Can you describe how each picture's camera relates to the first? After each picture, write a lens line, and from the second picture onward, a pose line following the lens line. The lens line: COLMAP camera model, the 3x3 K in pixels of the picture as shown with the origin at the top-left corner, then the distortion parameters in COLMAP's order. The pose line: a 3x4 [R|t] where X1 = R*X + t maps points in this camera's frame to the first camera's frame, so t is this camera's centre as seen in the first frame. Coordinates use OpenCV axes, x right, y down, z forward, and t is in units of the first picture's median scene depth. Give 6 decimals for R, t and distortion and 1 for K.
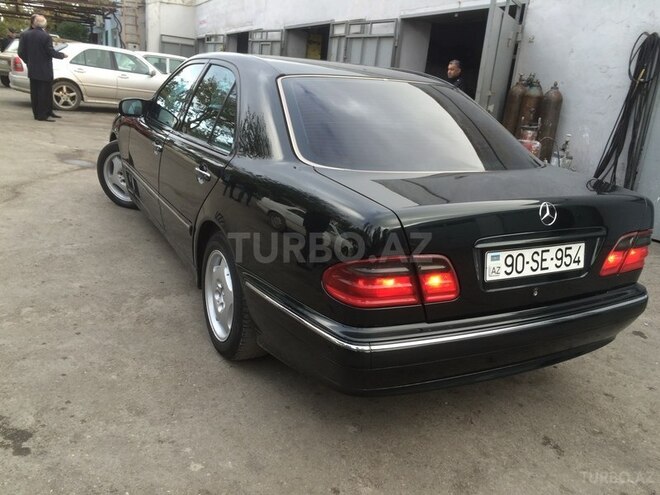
lens RADIAL K [[563.7, 0, 331.0], [0, 563.7, 247.2], [0, 0, 1]] dist [0.072455, -0.093360]
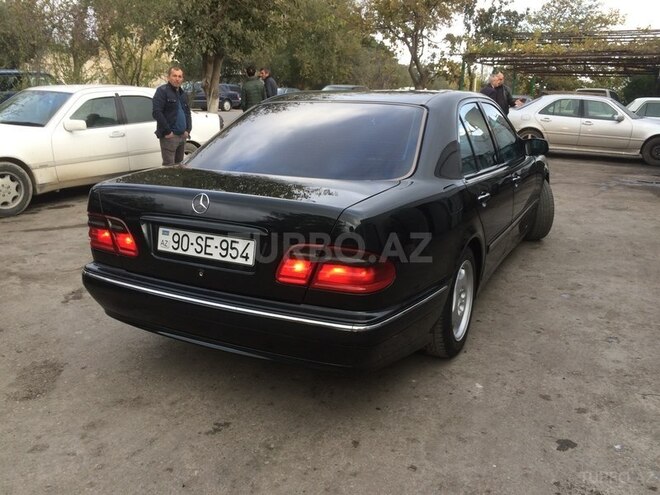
lens RADIAL K [[563.7, 0, 333.4], [0, 563.7, 248.5], [0, 0, 1]] dist [0.072455, -0.093360]
pose [[0.561552, 0.139660, -0.815570, 1.385098], [-0.212493, 0.976937, 0.020983, -0.047378], [0.799691, 0.161520, 0.578278, 0.532056]]
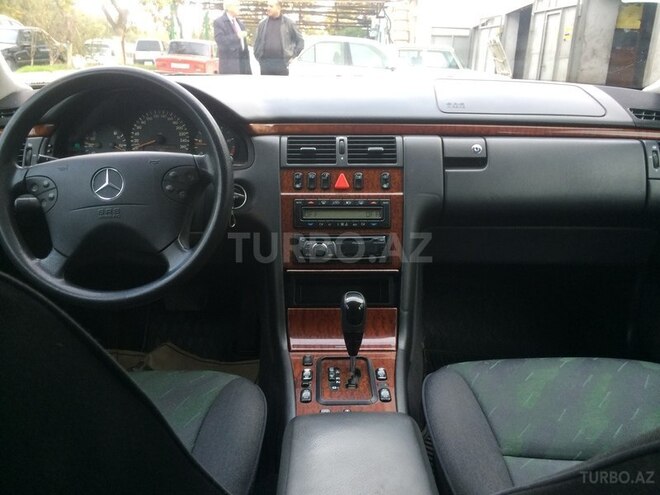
lens RADIAL K [[563.7, 0, 332.3], [0, 563.7, 247.5], [0, 0, 1]] dist [0.072455, -0.093360]
pose [[0.885314, 0.072805, -0.459258, -0.070000], [-0.074362, 0.997123, 0.014725, -0.359711], [0.459009, 0.021115, 0.888181, 1.579296]]
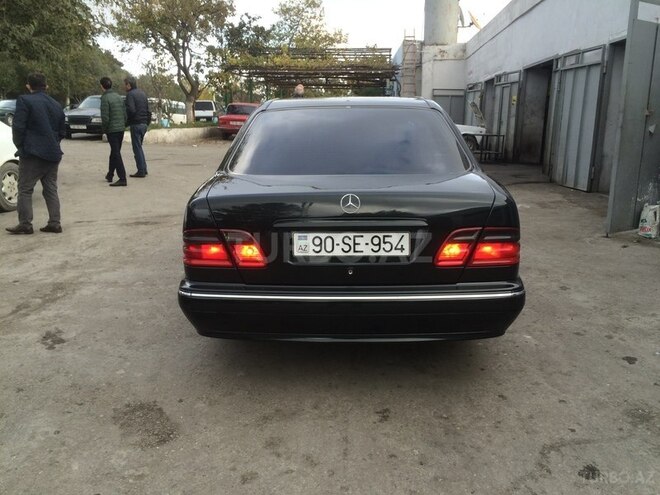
lens RADIAL K [[563.7, 0, 331.7], [0, 563.7, 246.2], [0, 0, 1]] dist [0.072455, -0.093360]
pose [[0.863506, 0.031332, -0.503364, 0.888718], [-0.073697, 0.995194, -0.064478, 0.103116], [0.498924, 0.092773, 0.861666, -0.033695]]
